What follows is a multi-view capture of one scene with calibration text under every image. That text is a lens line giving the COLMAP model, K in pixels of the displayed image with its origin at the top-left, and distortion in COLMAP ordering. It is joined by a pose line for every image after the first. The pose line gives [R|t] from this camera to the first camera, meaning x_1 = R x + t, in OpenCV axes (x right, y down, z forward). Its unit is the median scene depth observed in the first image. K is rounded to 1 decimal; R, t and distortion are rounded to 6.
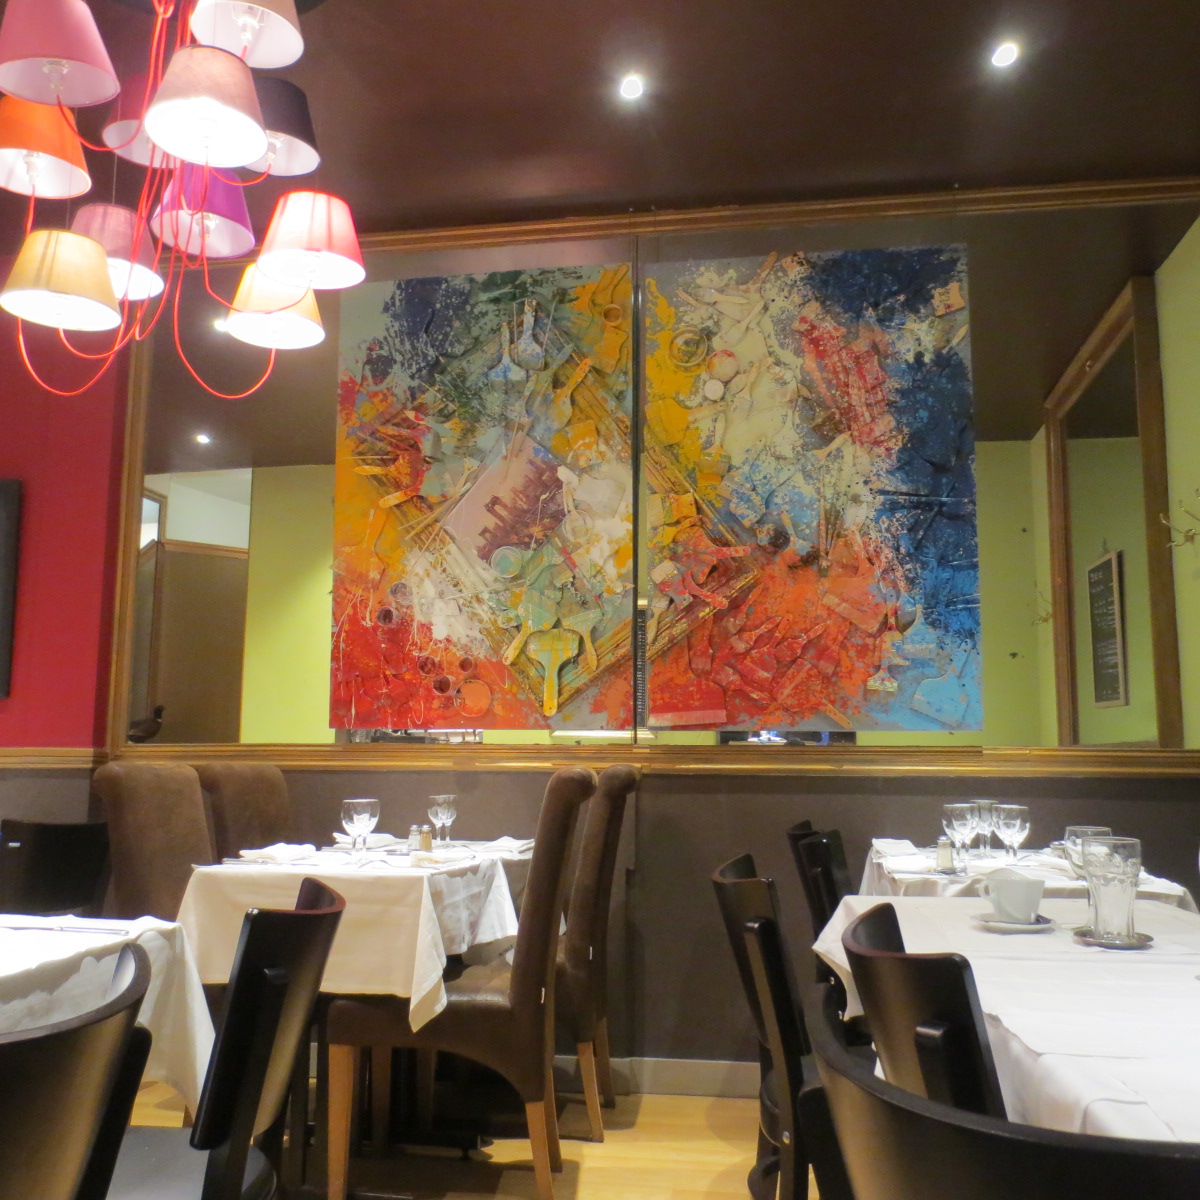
lens RADIAL K [[1126.9, 0, 595.5], [0, 1126.9, 600.6], [0, 0, 1]] dist [-0.041632, 0.000000]
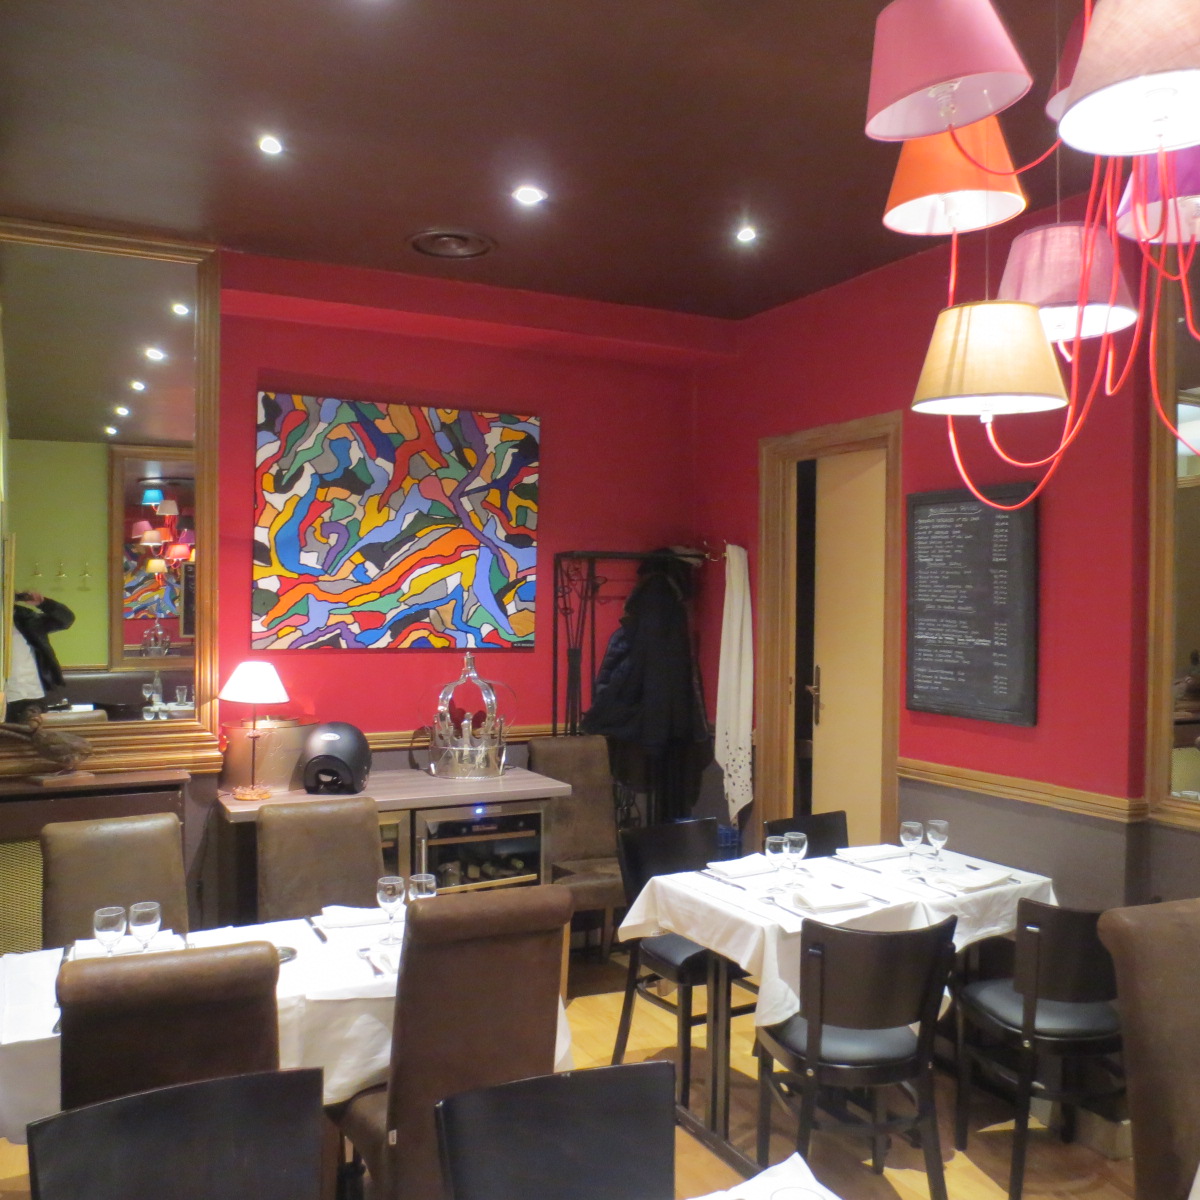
lens RADIAL K [[1126.9, 0, 595.3], [0, 1126.9, 594.3], [0, 0, 1]] dist [-0.041632, 0.000000]
pose [[0.607664, 0.002743, -0.794189, -0.034227], [0.091446, 0.993101, 0.073399, -0.196546], [0.788912, -0.117227, 0.603222, 0.290703]]
